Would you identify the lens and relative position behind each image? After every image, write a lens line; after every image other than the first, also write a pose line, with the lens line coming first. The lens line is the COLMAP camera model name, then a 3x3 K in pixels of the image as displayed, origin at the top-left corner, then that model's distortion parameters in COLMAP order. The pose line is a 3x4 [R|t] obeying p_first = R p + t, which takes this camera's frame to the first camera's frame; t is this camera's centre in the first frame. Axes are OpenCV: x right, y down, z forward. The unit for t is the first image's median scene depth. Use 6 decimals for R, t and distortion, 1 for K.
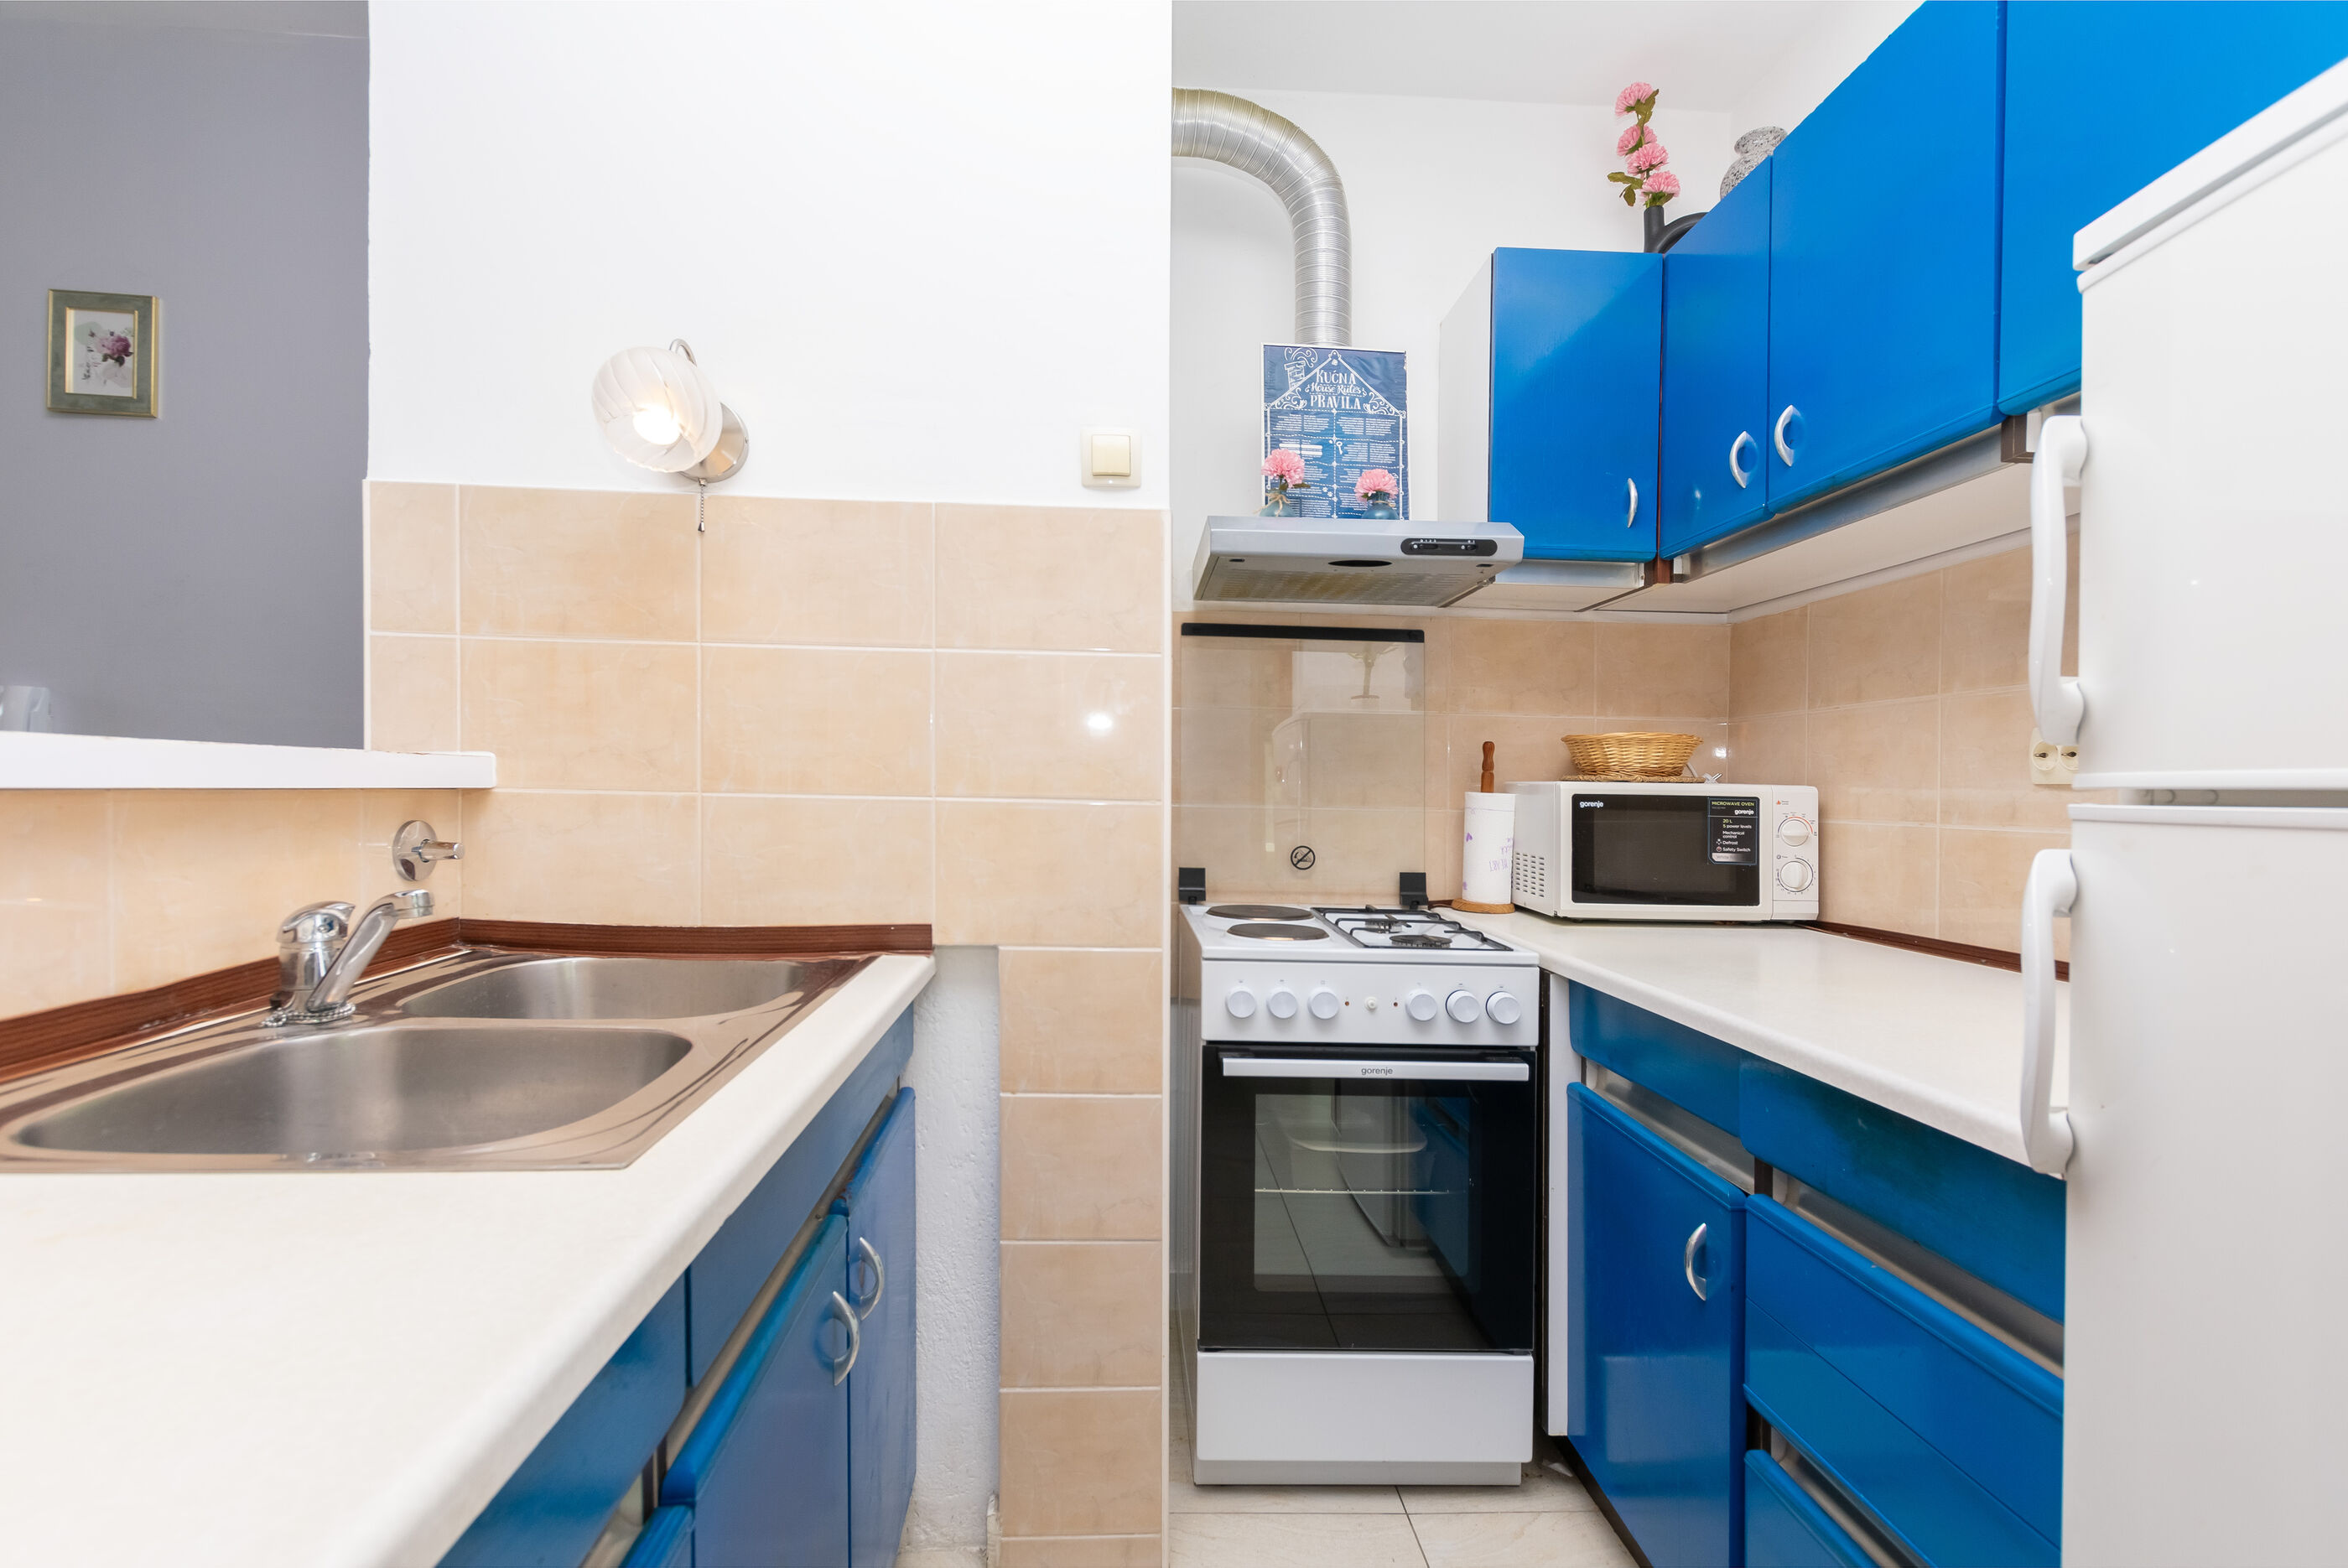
lens RADIAL K [[1075.3, 0, 1183.1], [0, 1075.3, 775.4], [0, 0, 1]] dist [0.003784, -0.001090]
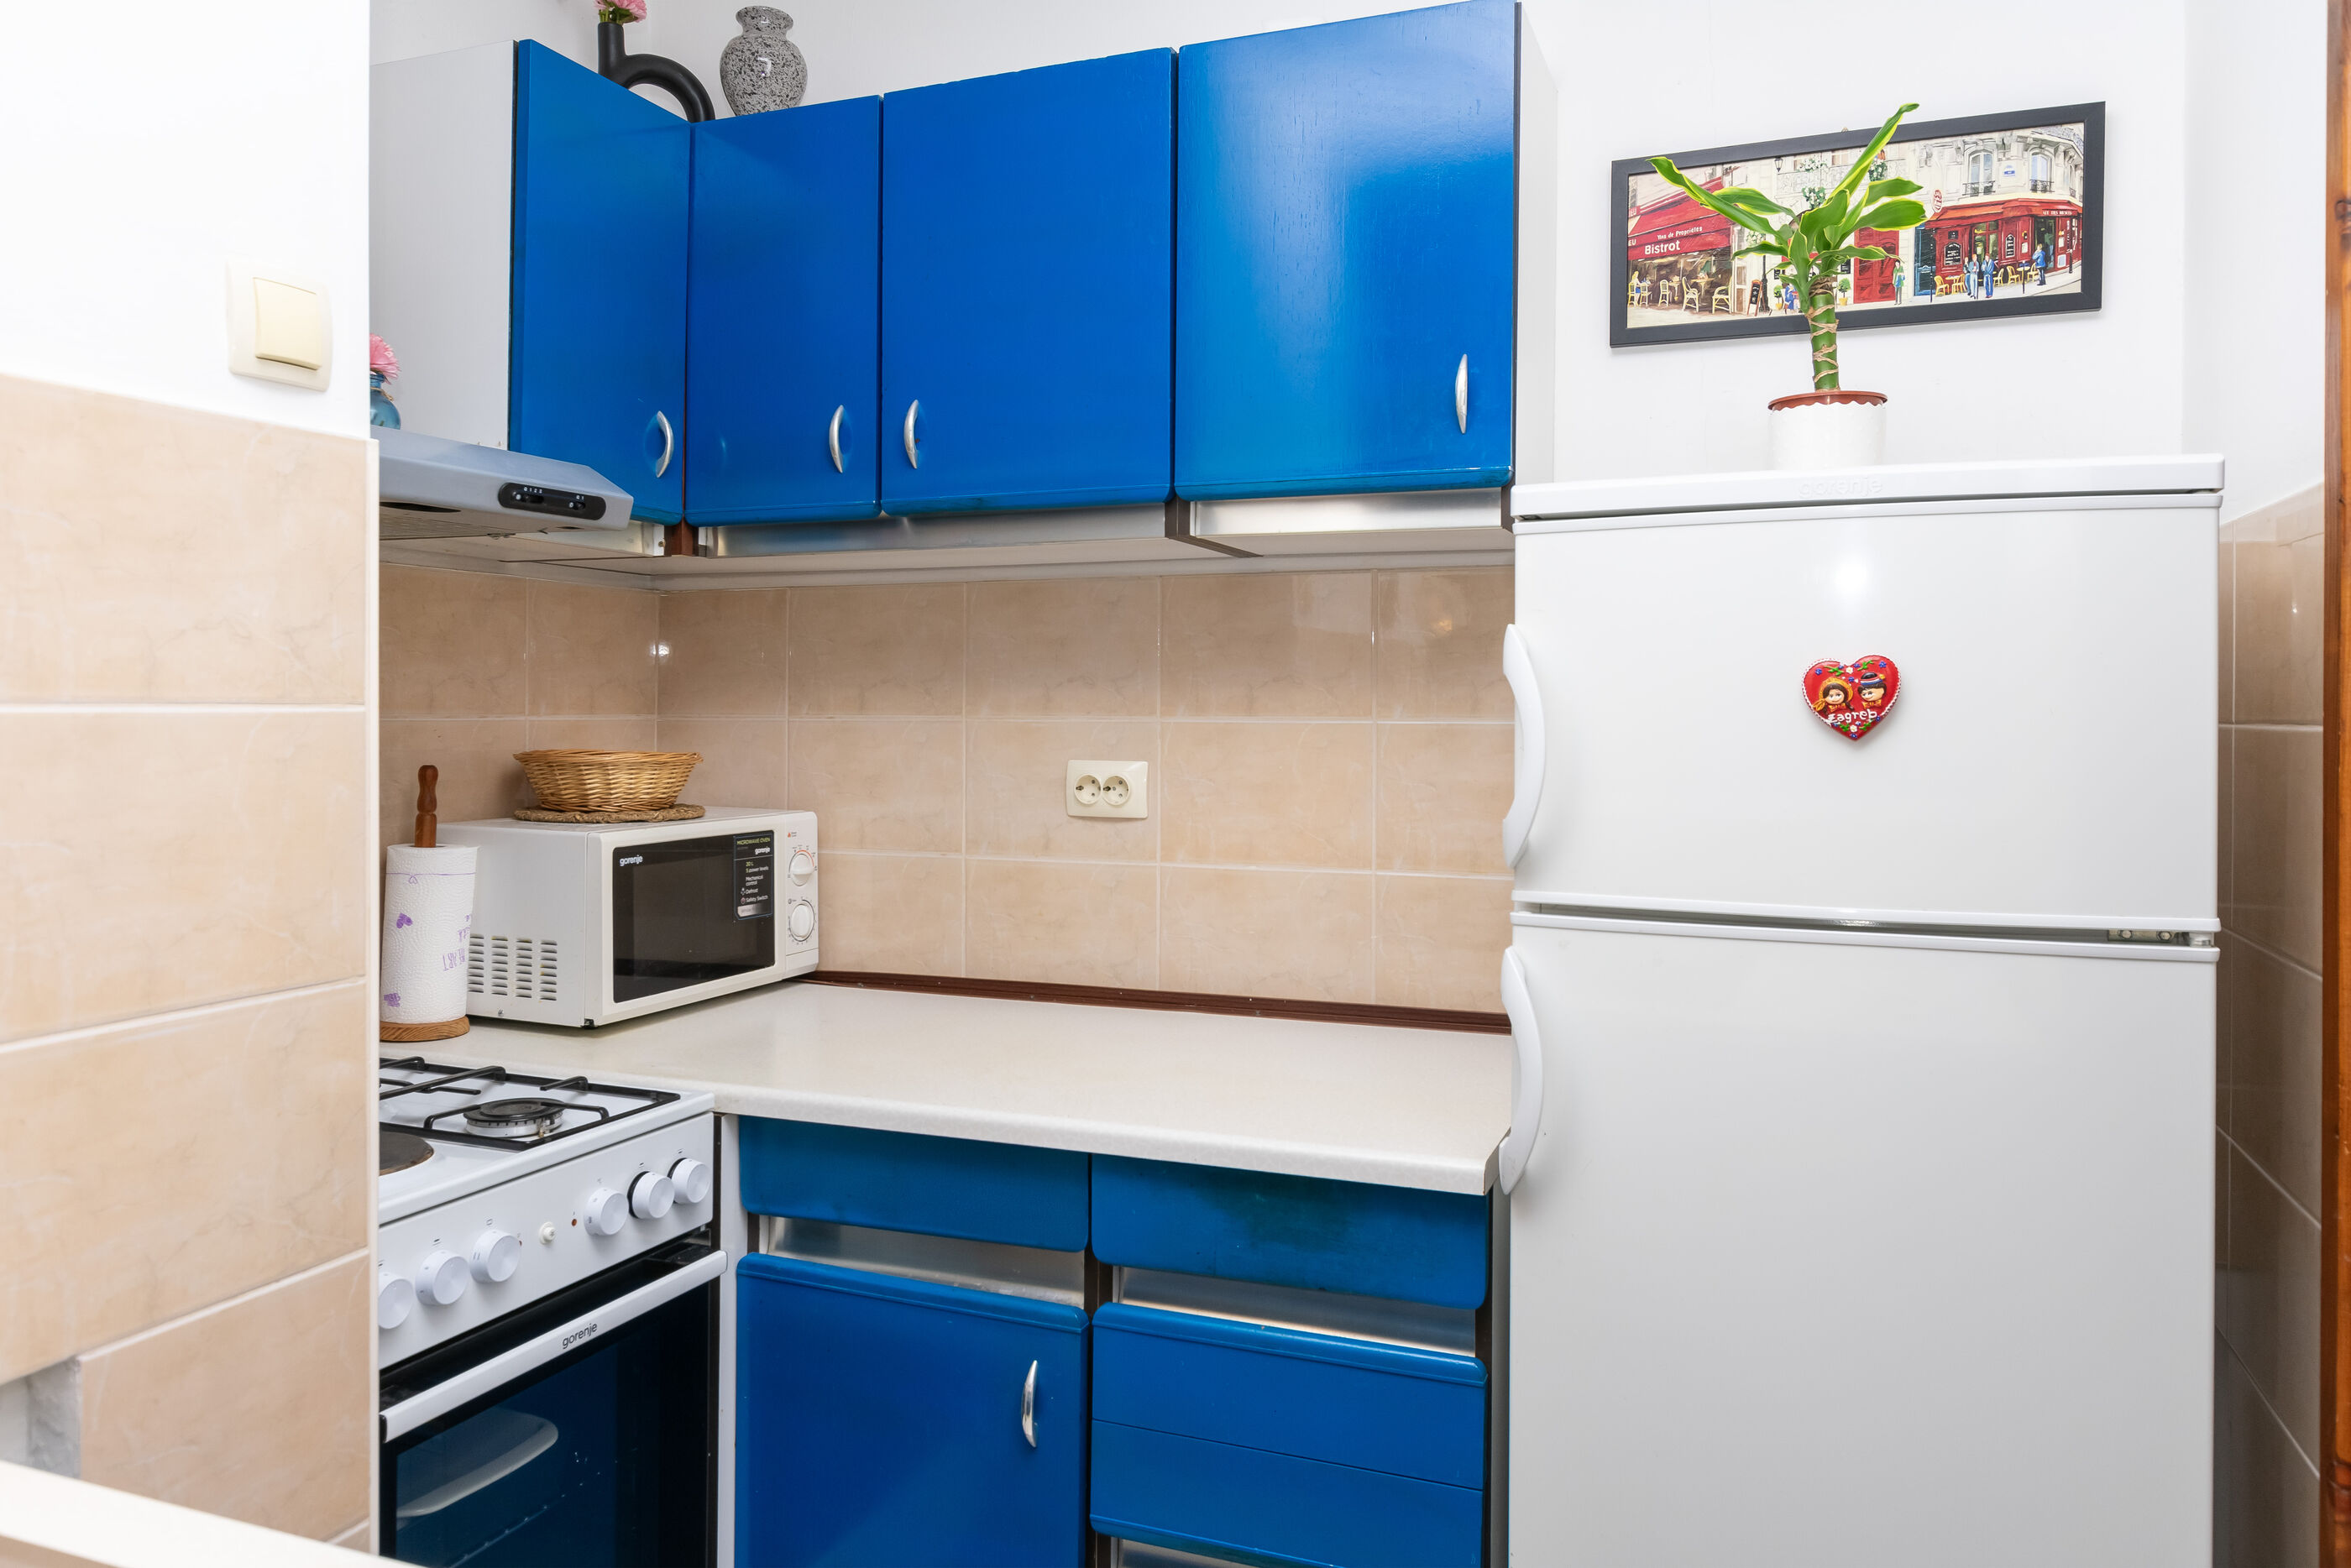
lens RADIAL K [[1600.9, 0, 1222.2], [0, 1600.9, 648.8], [0, 0, 1]] dist [0.003558, 0.010149]
pose [[0.405954, 0.024318, 0.913570, -0.489745], [-0.014178, 0.999693, -0.020310, -0.109032], [-0.913784, -0.004707, 0.406174, 0.225369]]
